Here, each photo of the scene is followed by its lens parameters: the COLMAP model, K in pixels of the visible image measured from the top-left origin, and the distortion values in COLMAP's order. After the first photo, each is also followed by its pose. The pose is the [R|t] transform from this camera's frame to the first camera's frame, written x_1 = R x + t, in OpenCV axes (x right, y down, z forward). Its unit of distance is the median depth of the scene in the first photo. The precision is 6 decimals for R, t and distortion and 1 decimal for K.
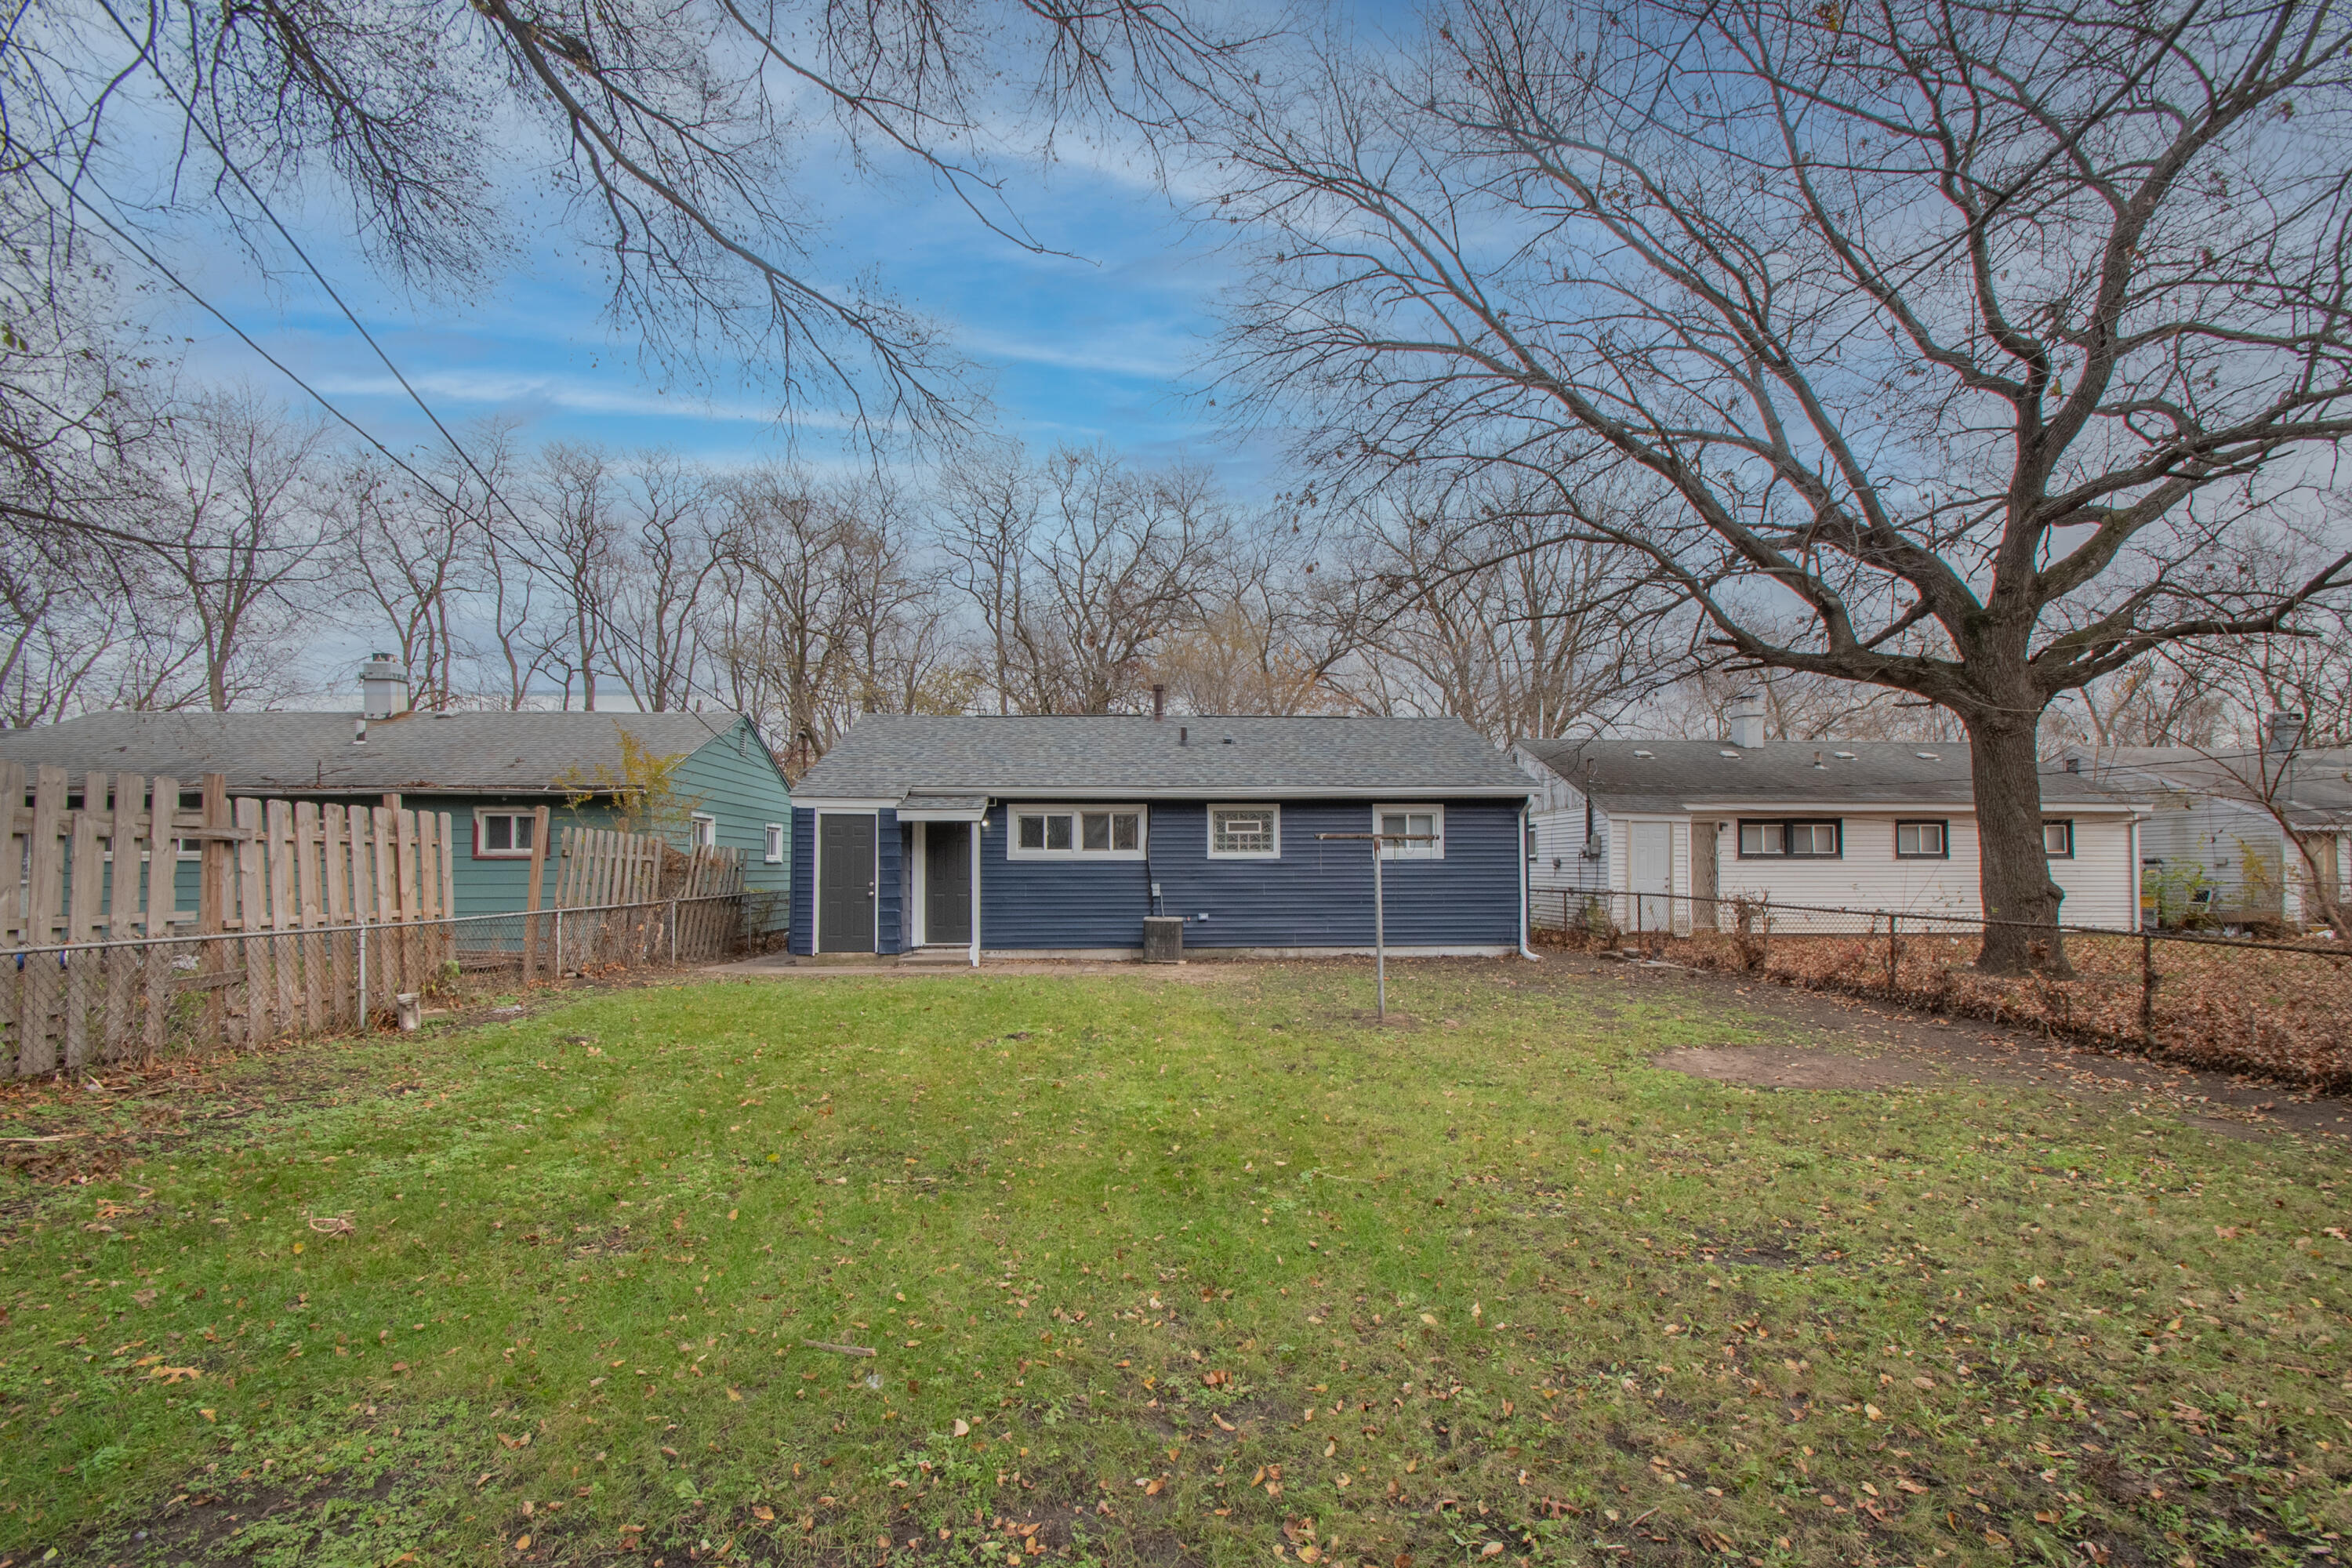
lens RADIAL K [[1035.4, 0, 1181.7], [0, 1035.4, 854.5], [0, 0, 1]] dist [0.016286, -0.017265]
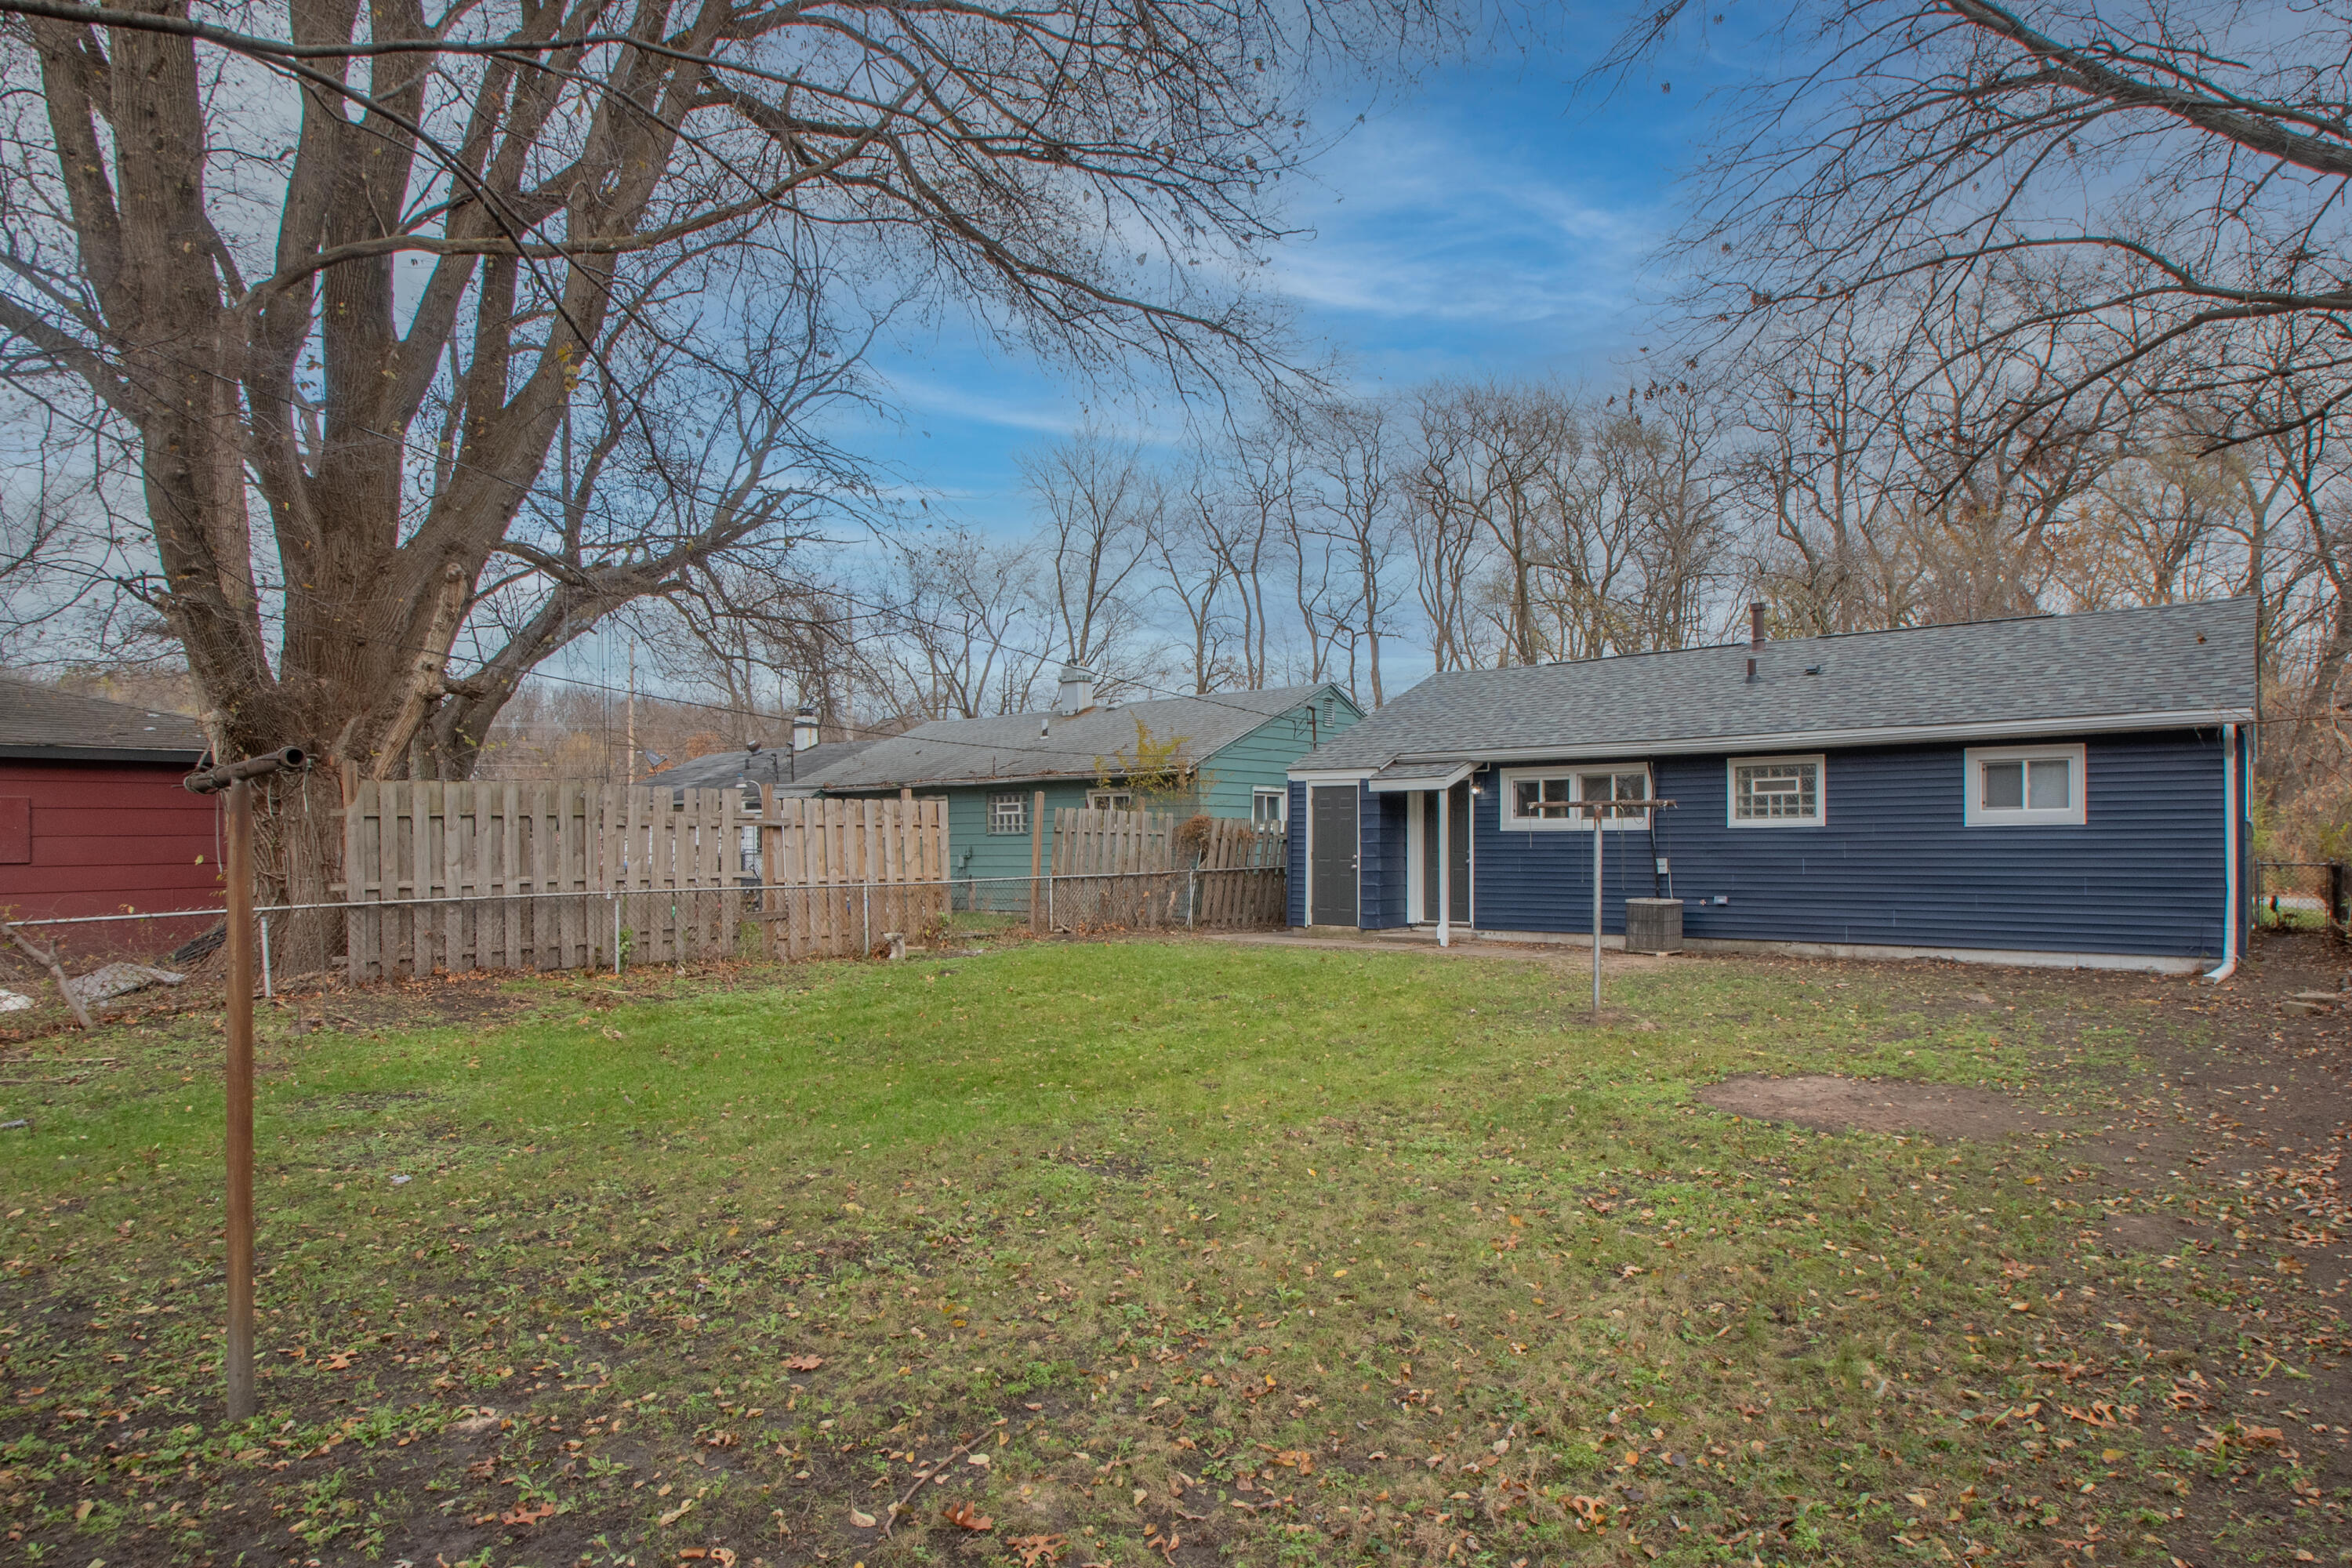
lens RADIAL K [[1286.4, 0, 1177.8], [0, 1286.4, 839.8], [0, 0, 1]] dist [-0.027364, -0.000031]
pose [[0.741653, -0.002687, -0.670778, 0.383049], [0.013388, 0.999852, 0.010797, -0.002820], [0.670650, -0.016988, 0.741580, -0.009618]]
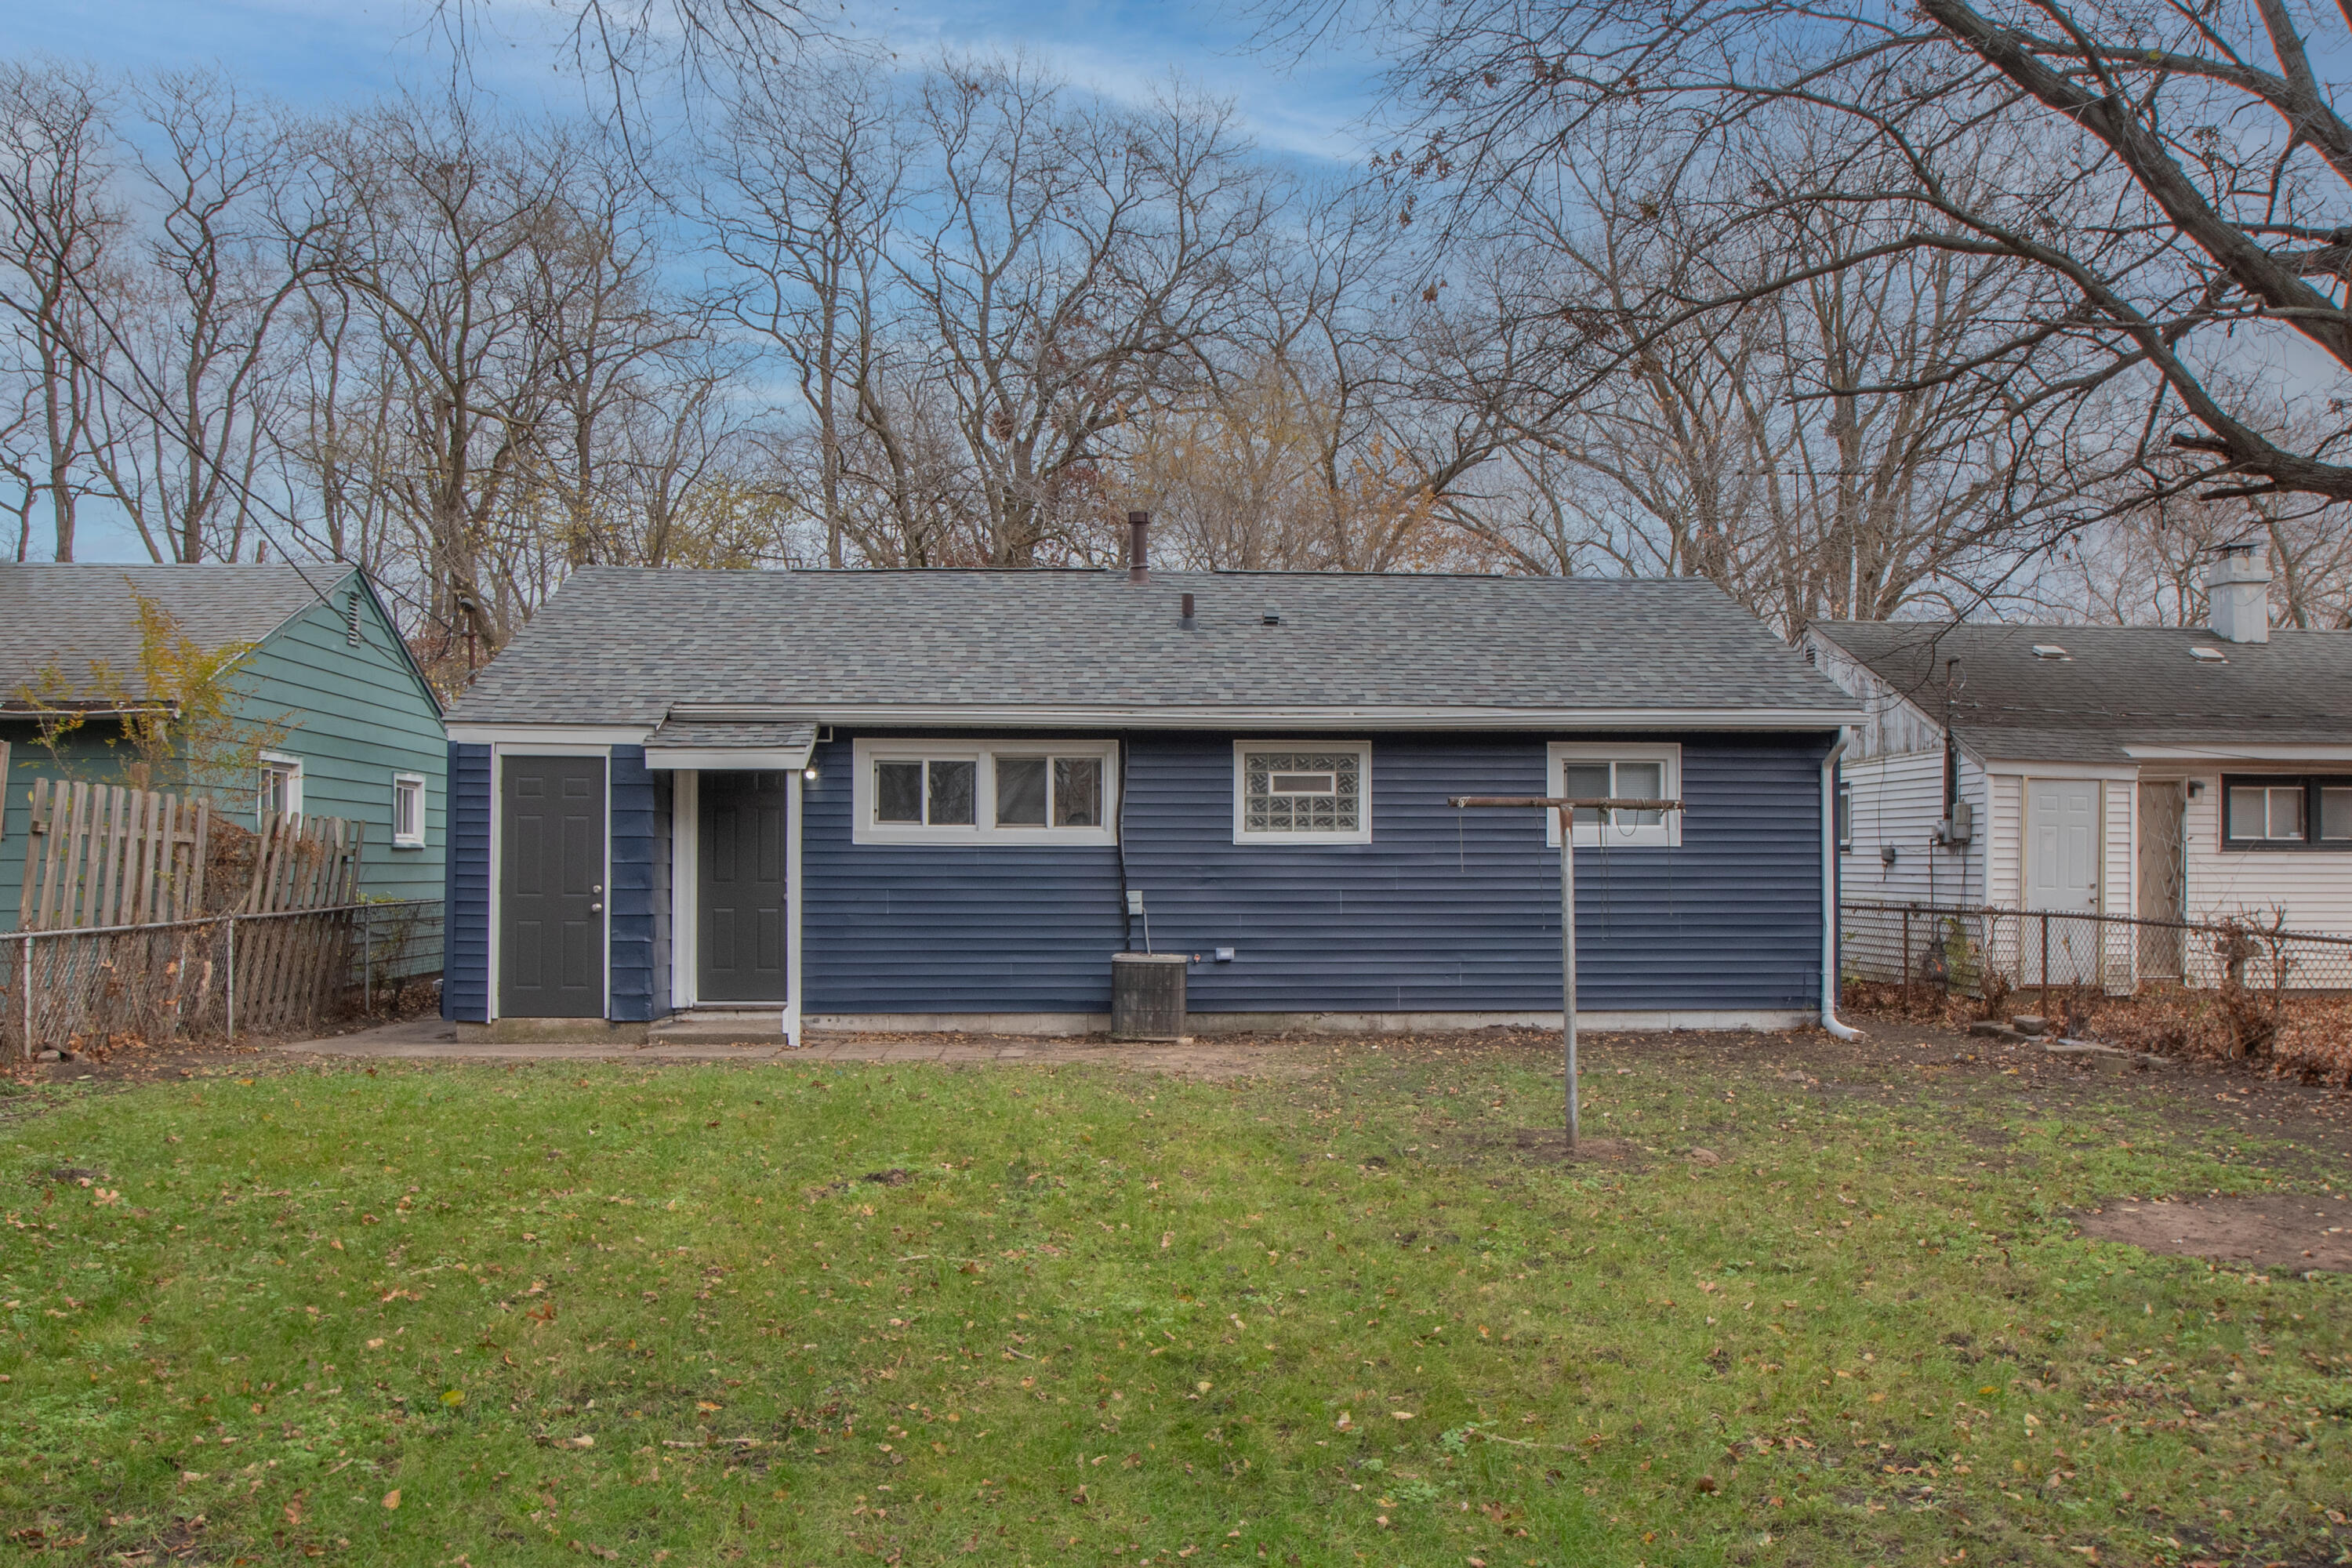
lens RADIAL K [[1972.0, 0, 1176.5], [0, 1972.0, 864.8], [0, 0, 1]] dist [-0.038041, -0.019515]
pose [[0.999981, 0.004848, 0.003812, -0.008061], [-0.004901, 0.999887, 0.014211, 0.000547], [-0.003742, -0.014229, 0.999892, -0.000918]]
